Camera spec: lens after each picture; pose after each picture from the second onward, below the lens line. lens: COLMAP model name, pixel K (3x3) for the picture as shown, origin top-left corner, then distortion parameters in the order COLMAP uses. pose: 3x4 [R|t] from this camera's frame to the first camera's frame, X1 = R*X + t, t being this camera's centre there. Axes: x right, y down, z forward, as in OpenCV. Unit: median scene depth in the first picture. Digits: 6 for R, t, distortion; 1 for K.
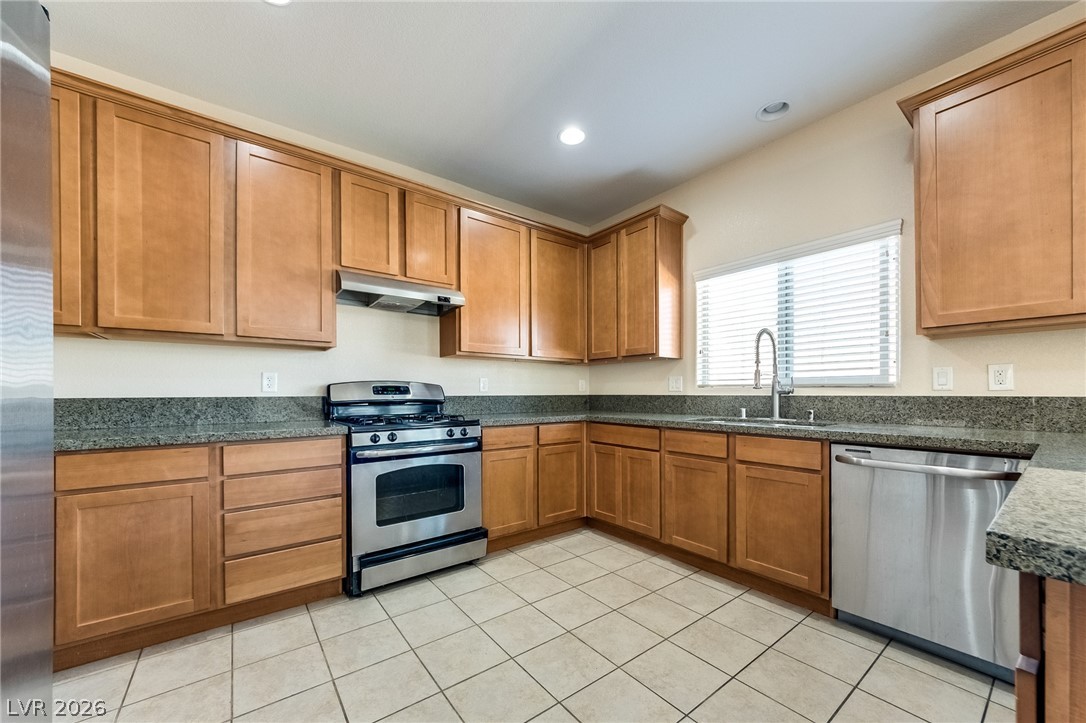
lens RADIAL K [[398.3, 0, 540.5], [0, 398.3, 395.9], [0, 0, 1]] dist [0.000771, 0.000122]
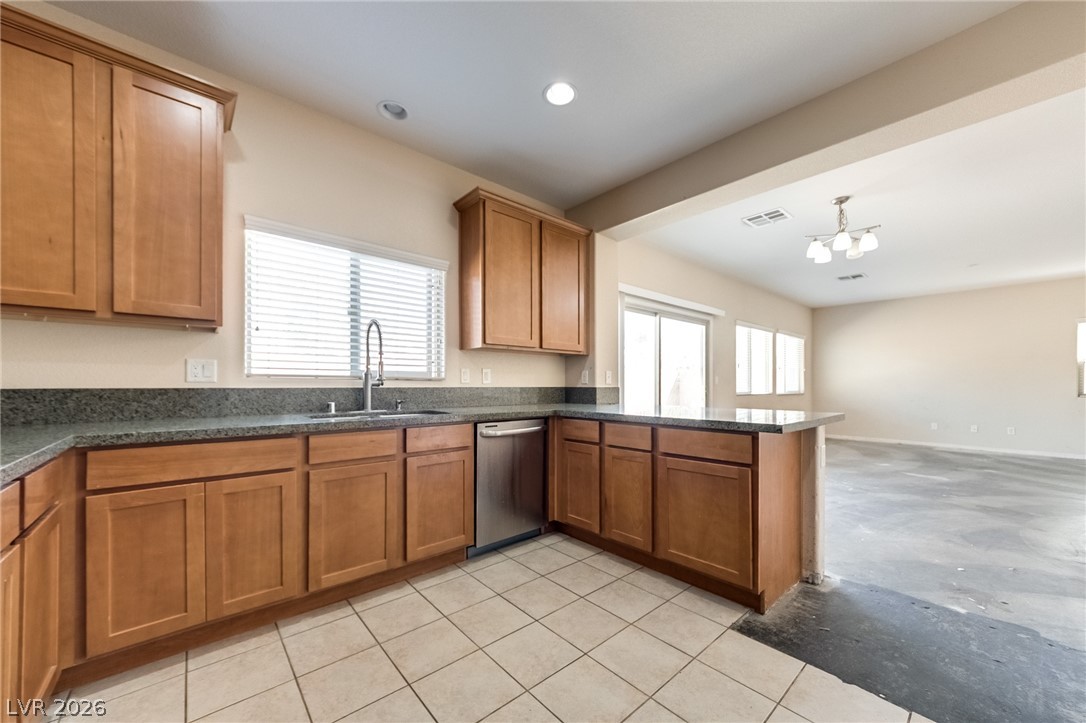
lens RADIAL K [[398.3, 0, 544.8], [0, 398.3, 384.8], [0, 0, 1]] dist [0.000771, 0.000122]
pose [[-0.053428, 0.000654, 0.998571, -0.435081], [0.005416, 0.999985, -0.000365, -0.005358], [-0.998557, 0.005388, -0.053431, 0.621096]]
